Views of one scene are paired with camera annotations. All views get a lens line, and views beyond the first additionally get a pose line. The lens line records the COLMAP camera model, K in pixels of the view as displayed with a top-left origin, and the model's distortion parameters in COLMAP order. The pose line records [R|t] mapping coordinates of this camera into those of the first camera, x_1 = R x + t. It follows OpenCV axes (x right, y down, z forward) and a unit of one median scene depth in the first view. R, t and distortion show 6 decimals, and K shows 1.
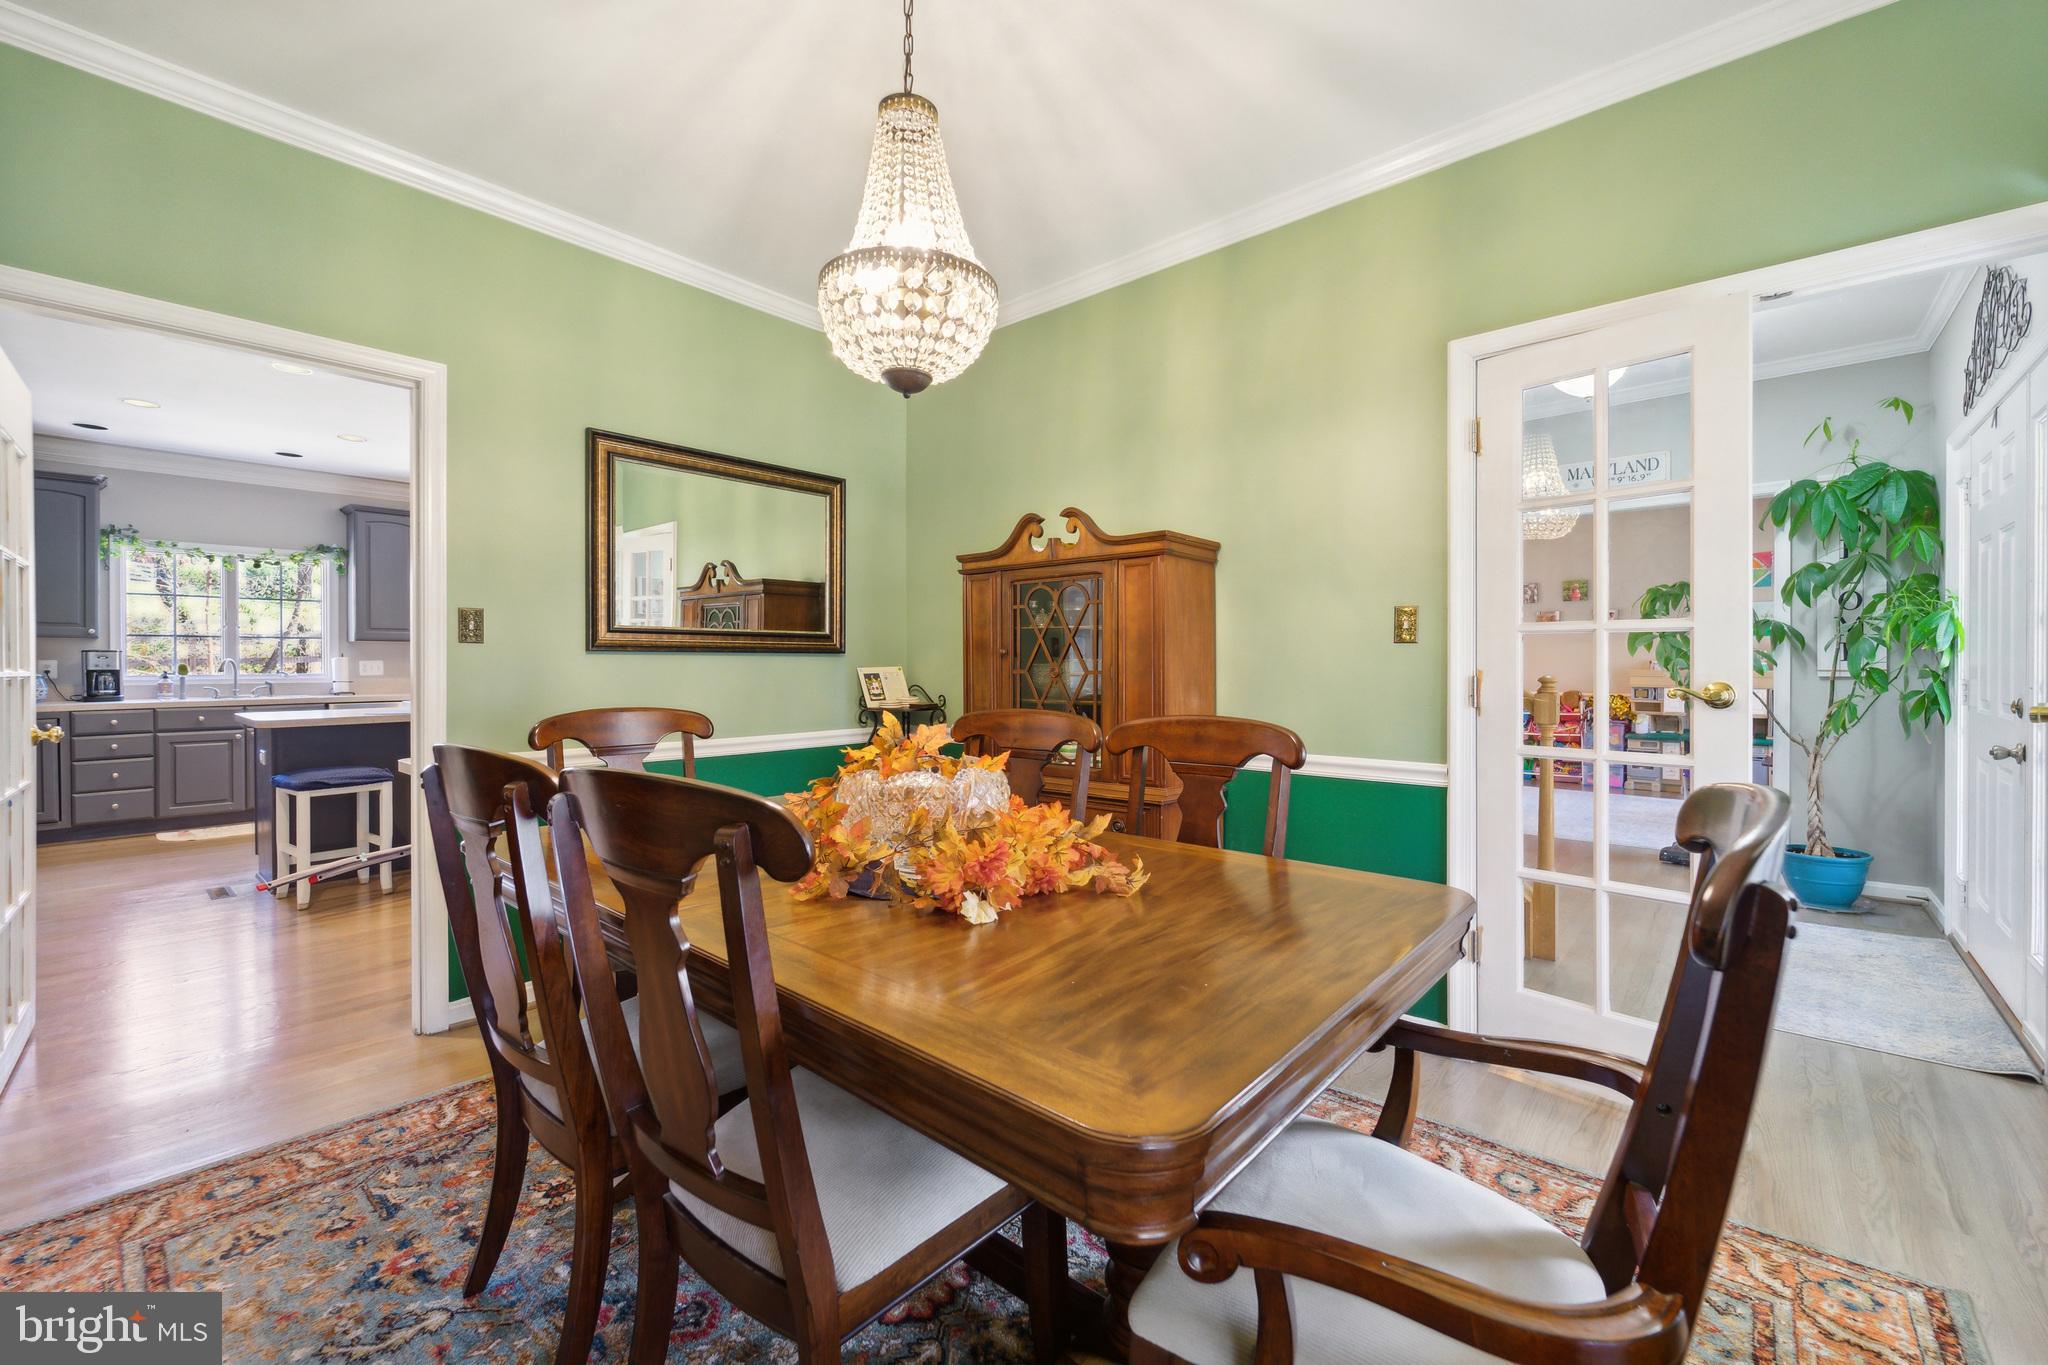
lens RADIAL K [[825.0, 0, 1070.1], [0, 825.0, 667.4], [0, 0, 1]] dist [-0.000526, -0.000162]
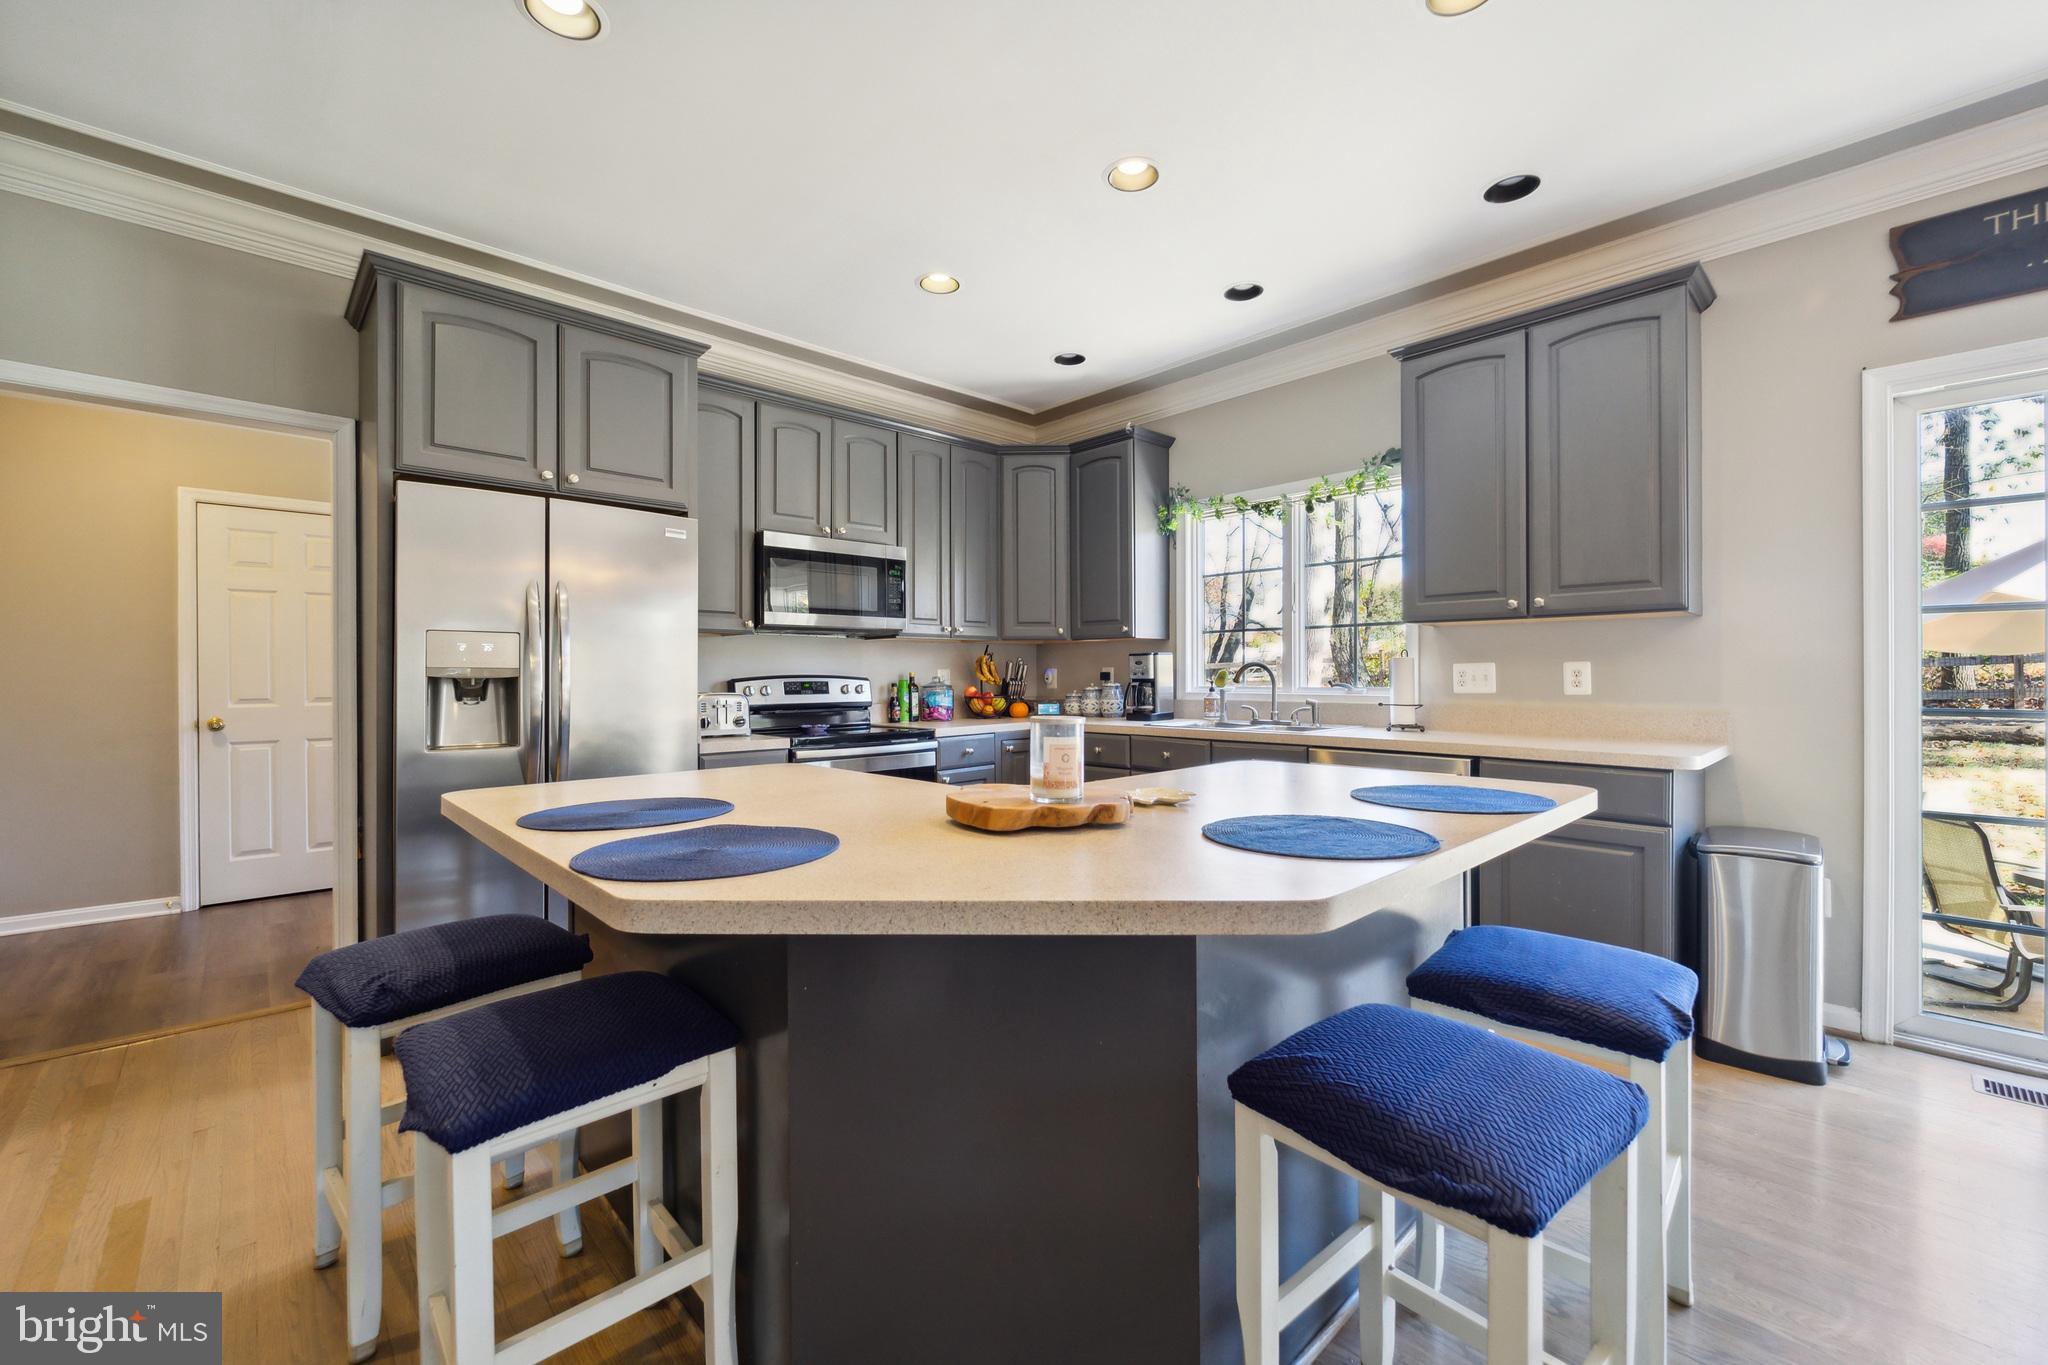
lens RADIAL K [[837.3, 0, 1033.3], [0, 837.3, 674.6], [0, 0, 1]] dist [-0.001003, -0.000389]
pose [[-0.101899, 0.003114, -0.994790, -0.389374], [0.000189, 0.999995, 0.003111, -0.003454], [0.994795, 0.000129, -0.101899, 0.948076]]
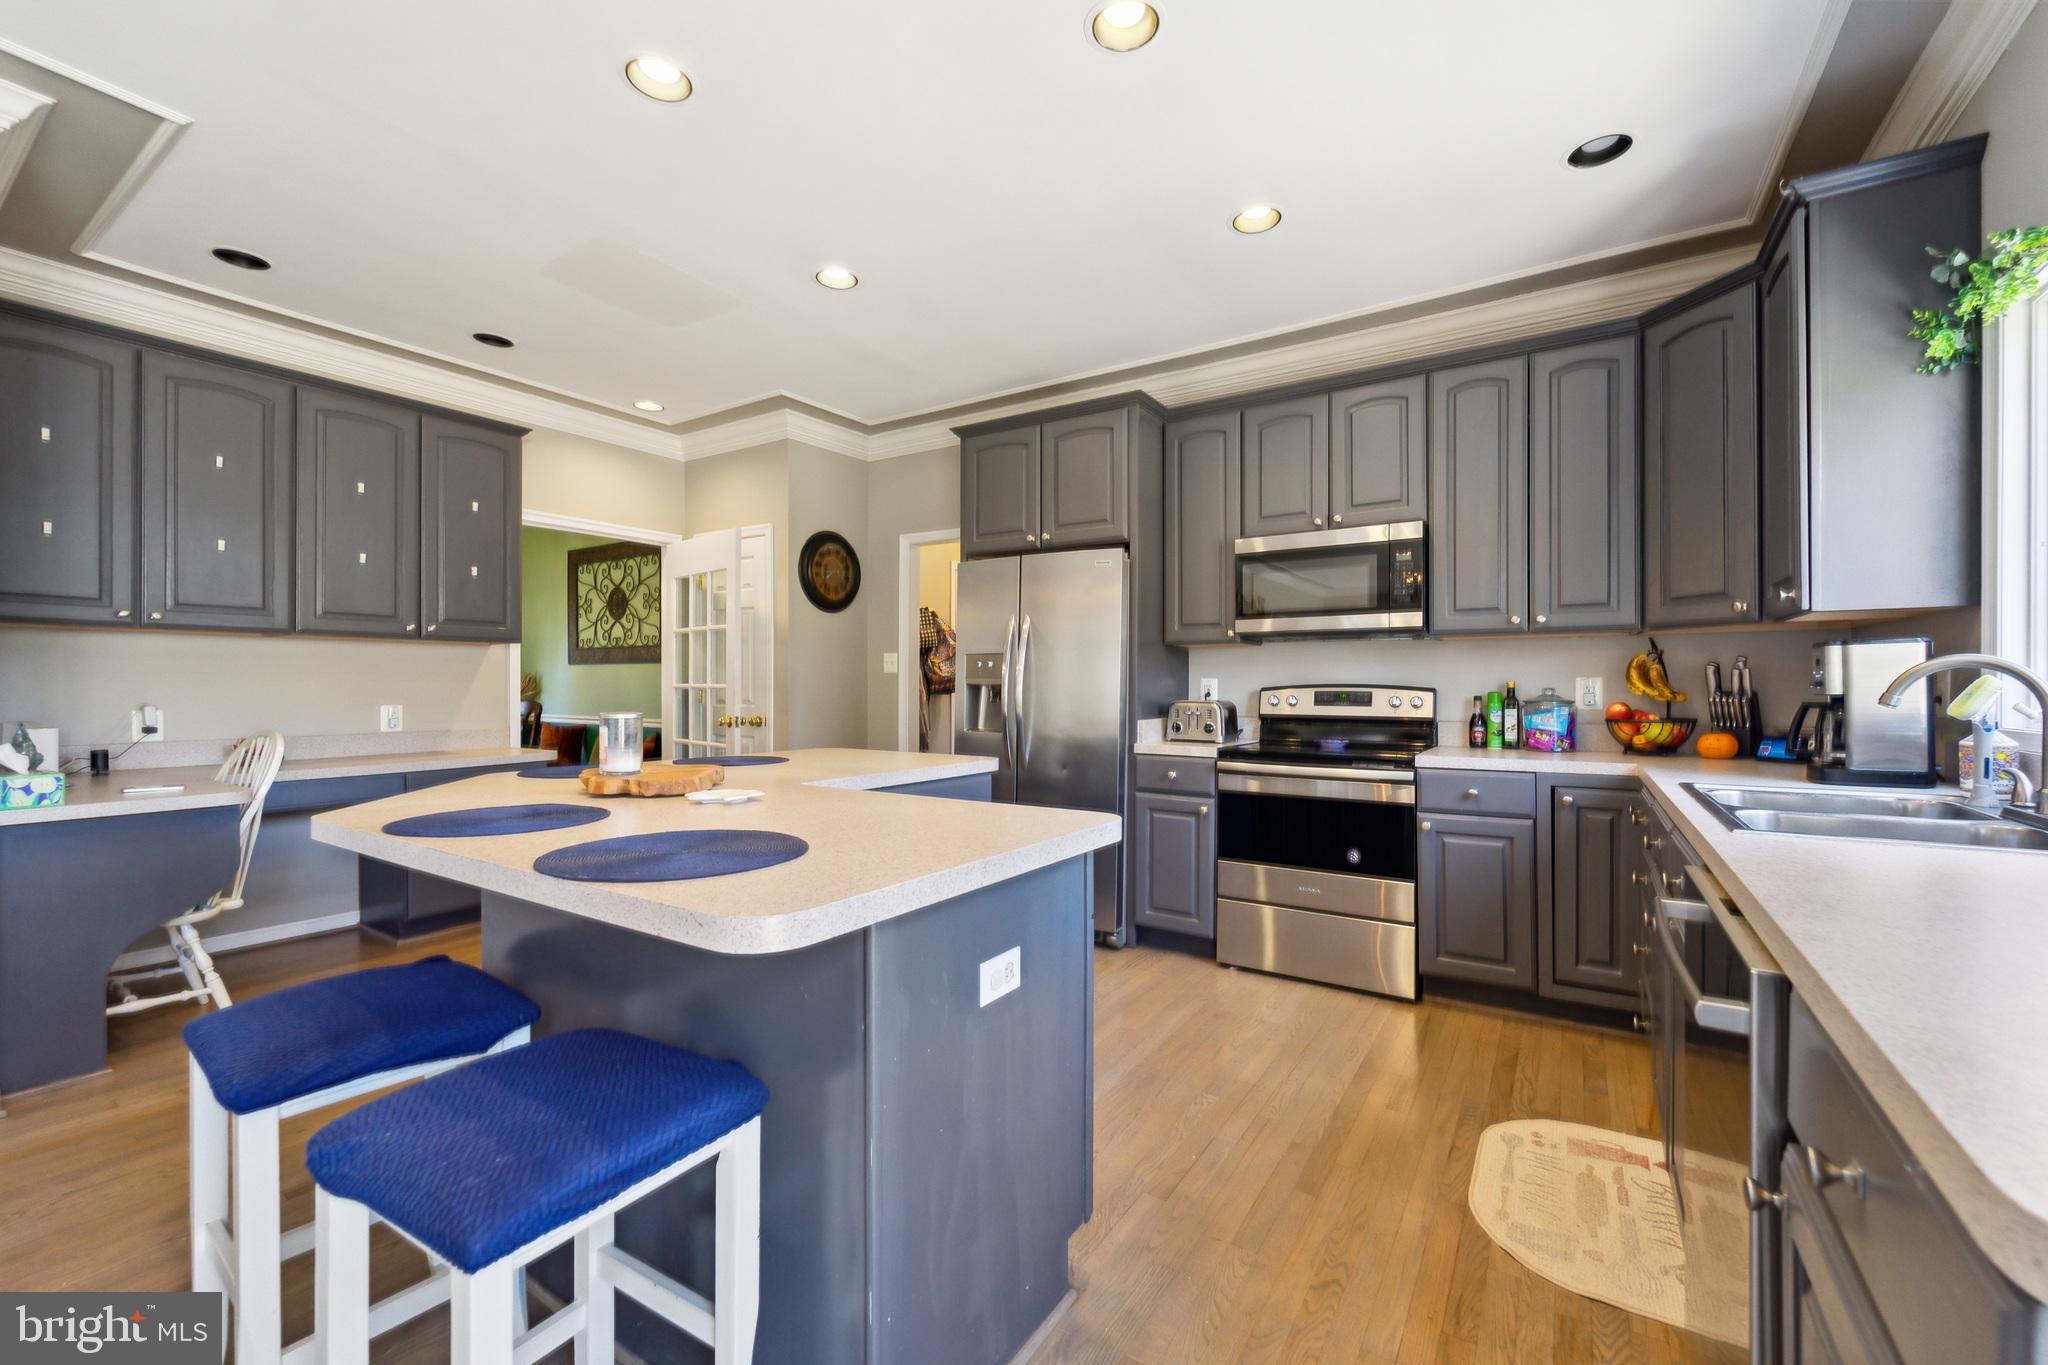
lens RADIAL K [[829.7, 0, 1024.0], [0, 829.7, 682.5], [0, 0, 1]] dist [-0.000735, -0.000609]
pose [[-0.993251, -0.004842, -0.115885, -0.622347], [-0.004379, 0.999981, -0.004246, -0.000449], [0.115903, -0.003710, -0.993254, 1.153731]]
